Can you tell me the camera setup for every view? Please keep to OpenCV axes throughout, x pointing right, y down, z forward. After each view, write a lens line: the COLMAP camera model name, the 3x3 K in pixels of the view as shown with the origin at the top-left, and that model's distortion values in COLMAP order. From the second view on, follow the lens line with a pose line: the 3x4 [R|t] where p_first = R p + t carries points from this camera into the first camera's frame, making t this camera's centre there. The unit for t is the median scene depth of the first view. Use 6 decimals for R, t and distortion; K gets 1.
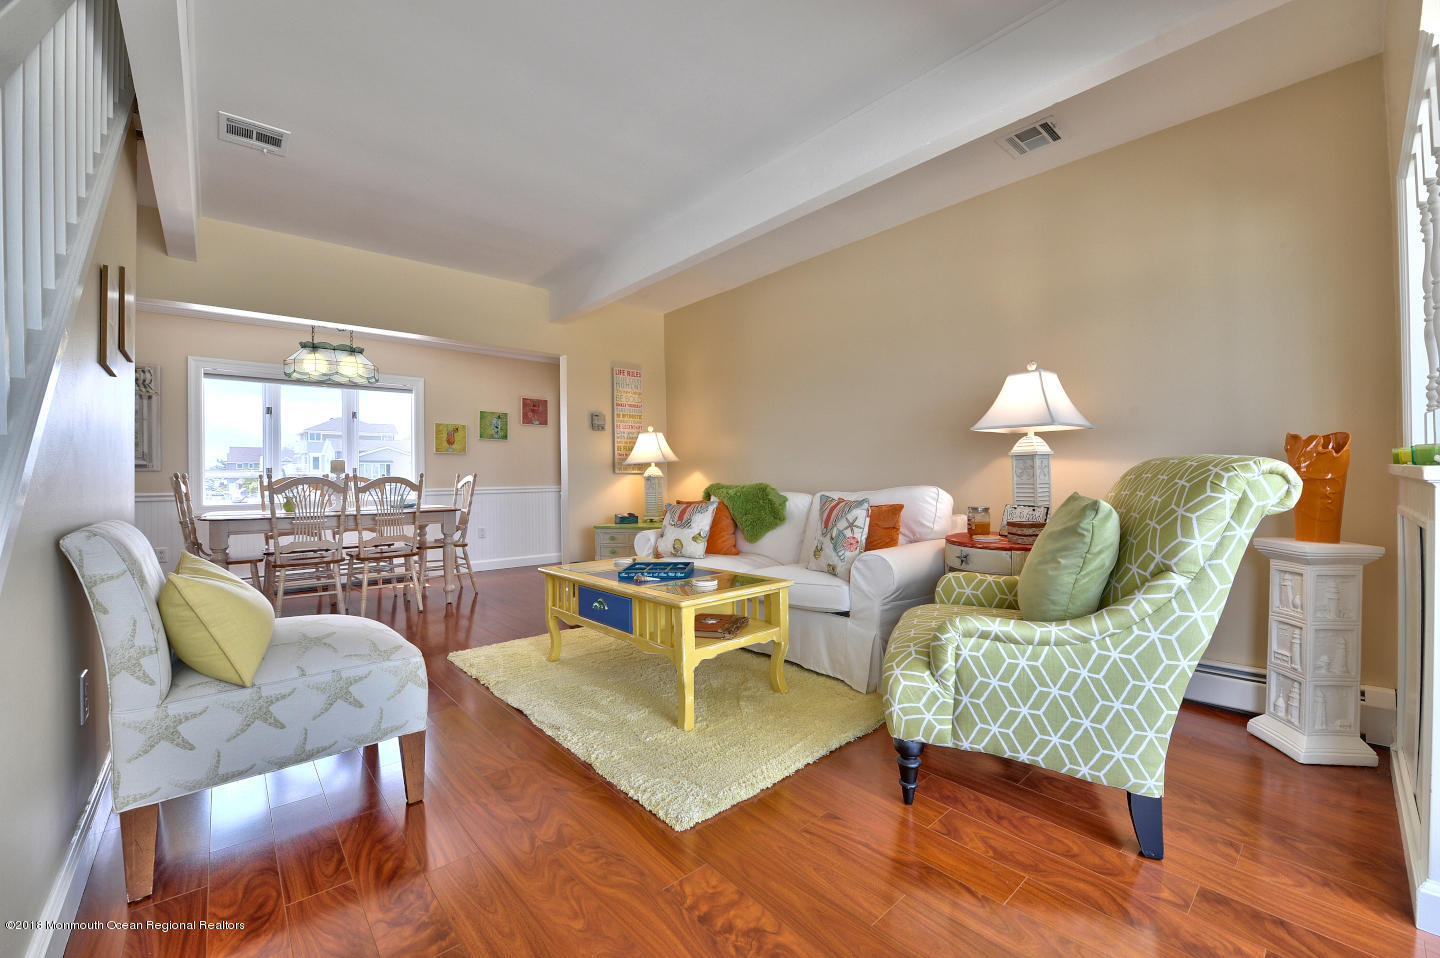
lens RADIAL K [[568.9, 0, 724.8], [0, 568.9, 480.1], [0, 0, 1]] dist [-0.019912, -0.001593]
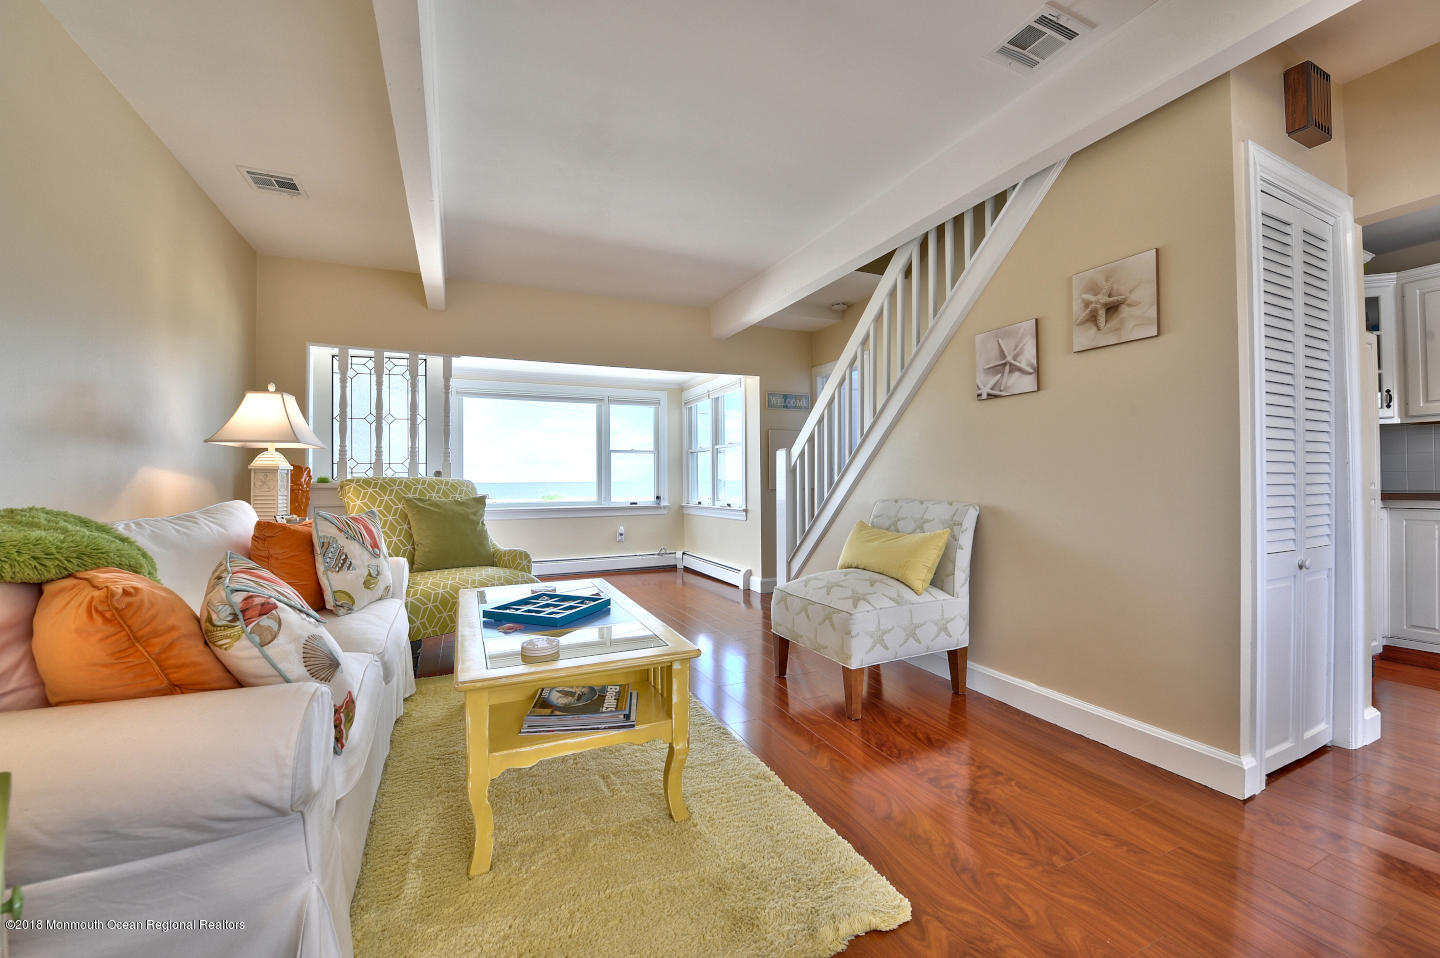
lens RADIAL K [[568.9, 0, 721.8], [0, 568.9, 478.8], [0, 0, 1]] dist [-0.019912, -0.001593]
pose [[-0.954902, 0.022825, 0.296041, -0.336562], [0.022891, 0.999733, -0.003244, -0.001157], [-0.296036, 0.003679, -0.955170, 0.997446]]
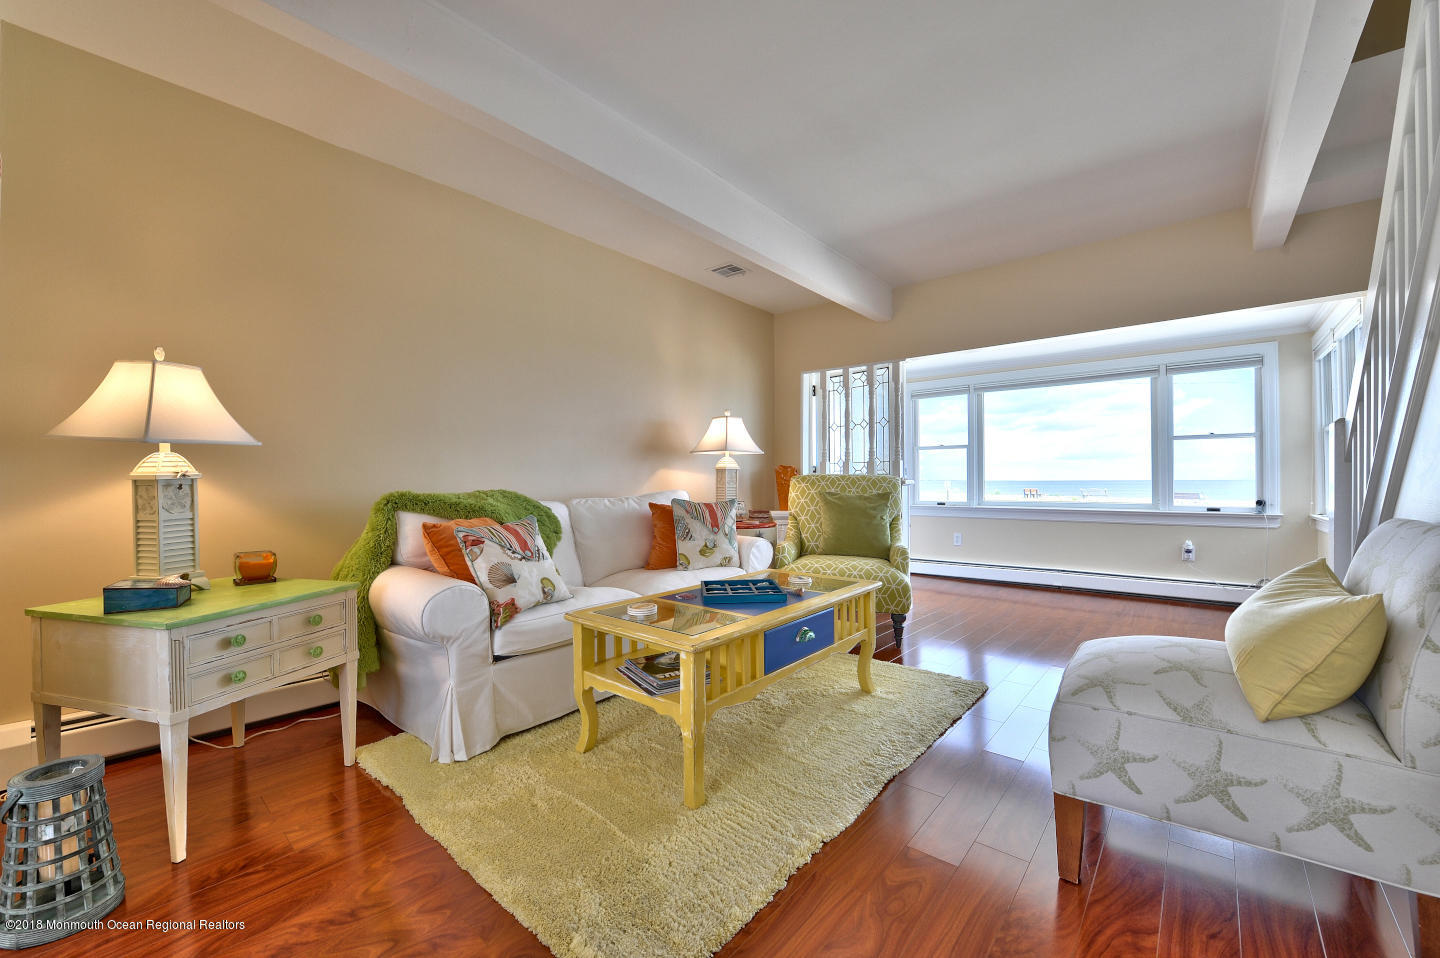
lens RADIAL K [[568.9, 0, 716.2], [0, 568.9, 473.7], [0, 0, 1]] dist [-0.019912, -0.001593]
pose [[-0.135118, 0.026155, 0.990484, -0.572797], [0.008990, 0.999643, -0.025170, 0.004475], [-0.990789, 0.005504, -0.135305, 0.700343]]
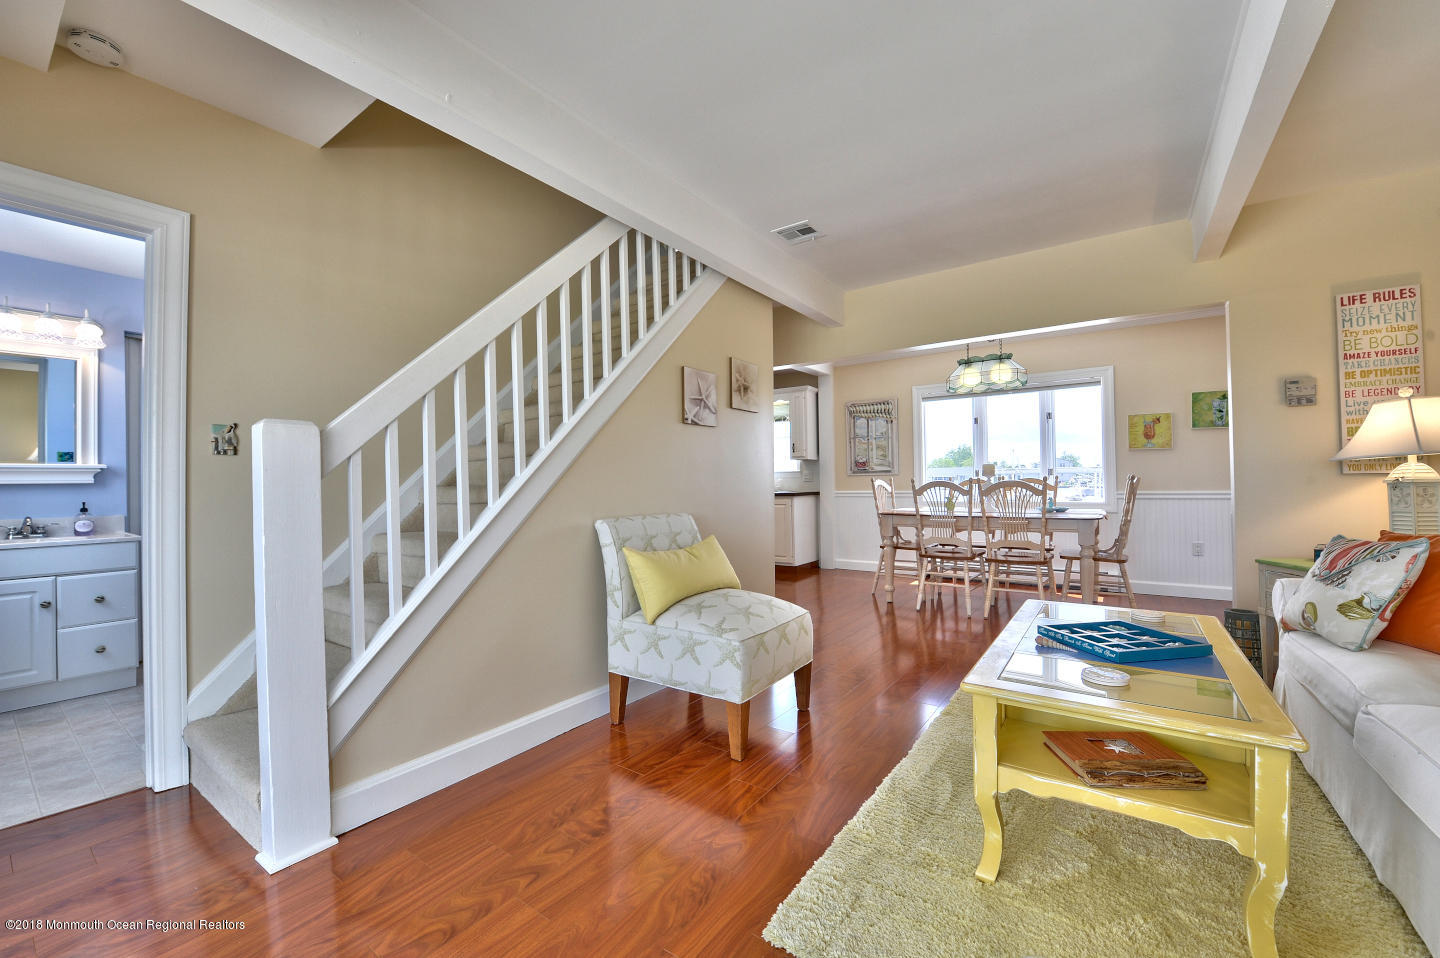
lens RADIAL K [[568.9, 0, 718.6], [0, 568.9, 475.2], [0, 0, 1]] dist [-0.019912, -0.001593]
pose [[0.220207, -0.003337, -0.975447, 0.237519], [0.006295, 0.999978, -0.002000, -0.014824], [0.975433, -0.005701, 0.220224, 0.261566]]
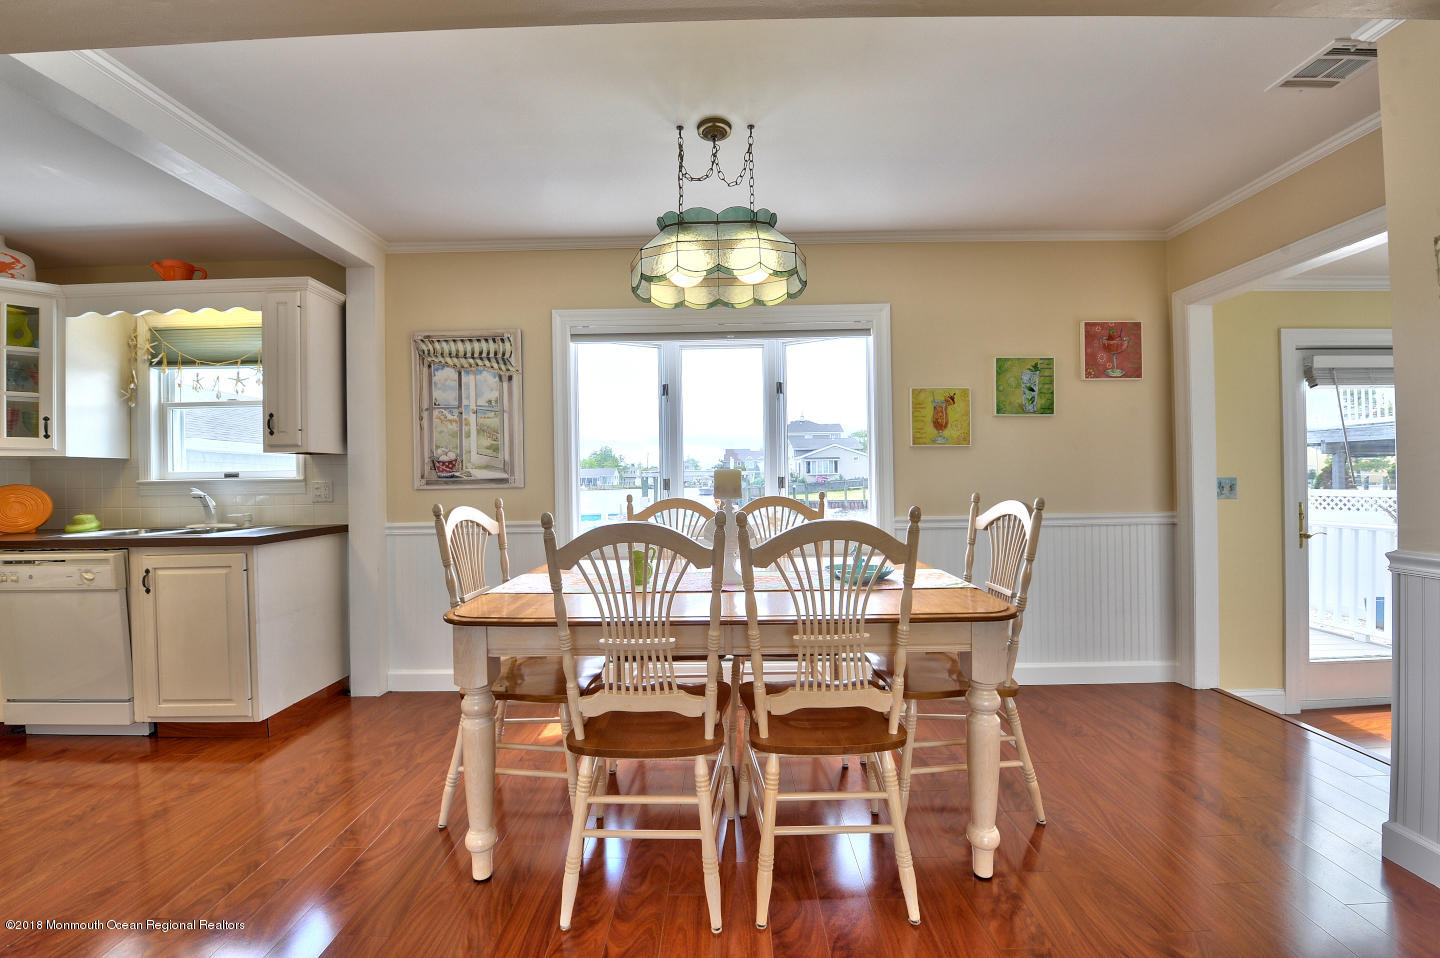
lens RADIAL K [[568.9, 0, 717.4], [0, 568.9, 475.8], [0, 0, 1]] dist [-0.019912, -0.001593]
pose [[0.735574, -0.000492, -0.677444, -0.377419], [0.004053, 0.999985, 0.003673, -0.031408], [0.677432, -0.005448, 0.735565, 0.646947]]
